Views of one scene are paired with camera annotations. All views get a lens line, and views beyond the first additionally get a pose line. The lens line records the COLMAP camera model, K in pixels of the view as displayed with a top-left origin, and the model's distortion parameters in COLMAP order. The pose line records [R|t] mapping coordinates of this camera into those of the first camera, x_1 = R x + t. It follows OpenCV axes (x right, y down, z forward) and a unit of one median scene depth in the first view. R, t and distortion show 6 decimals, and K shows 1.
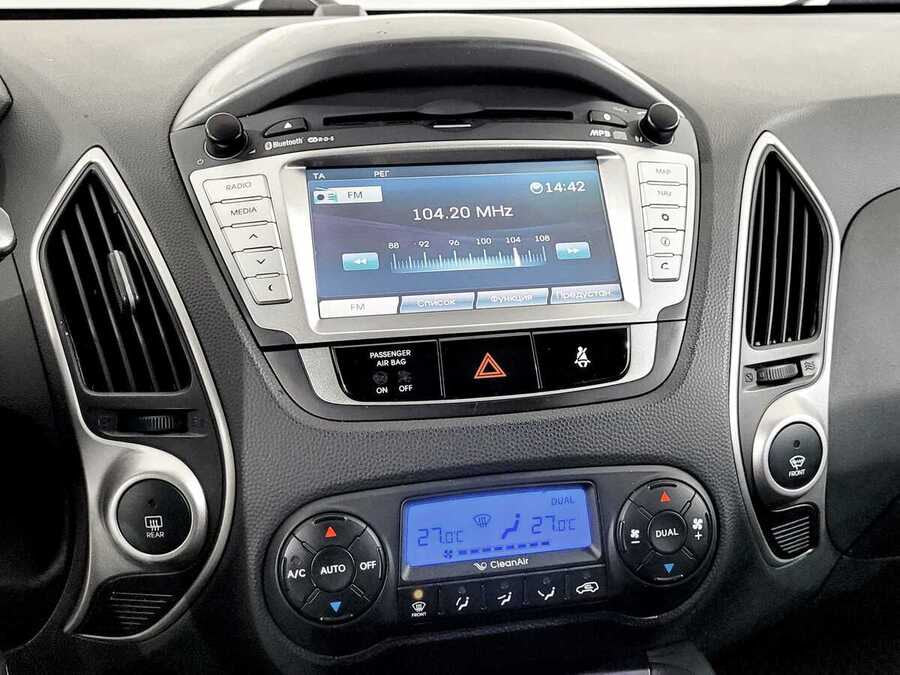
lens RADIAL K [[1197.9, 0, 449.6], [0, 1197.9, 310.7], [0, 0, 1]] dist [-0.155062, -0.000438]
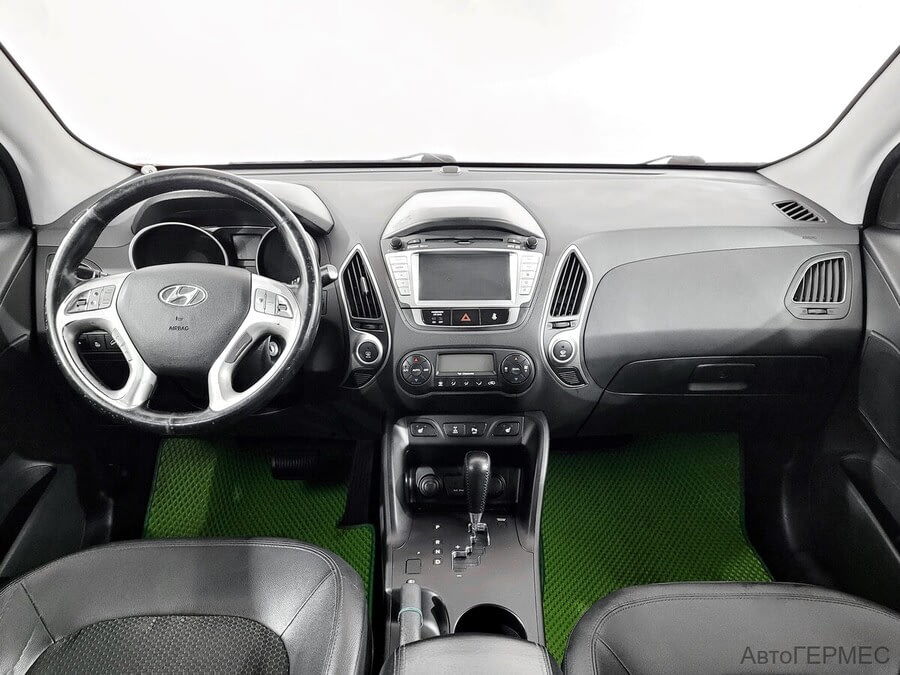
lens RADIAL K [[682.9, 0, 450.0], [0, 682.9, 337.5], [0, 0, 1]] dist [0.000991, -0.000050]
pose [[0.984994, 0.088606, -0.148110, 0.283134], [-0.066326, 0.986591, 0.149131, -0.186246], [0.159338, -0.137069, 0.977662, -0.945865]]
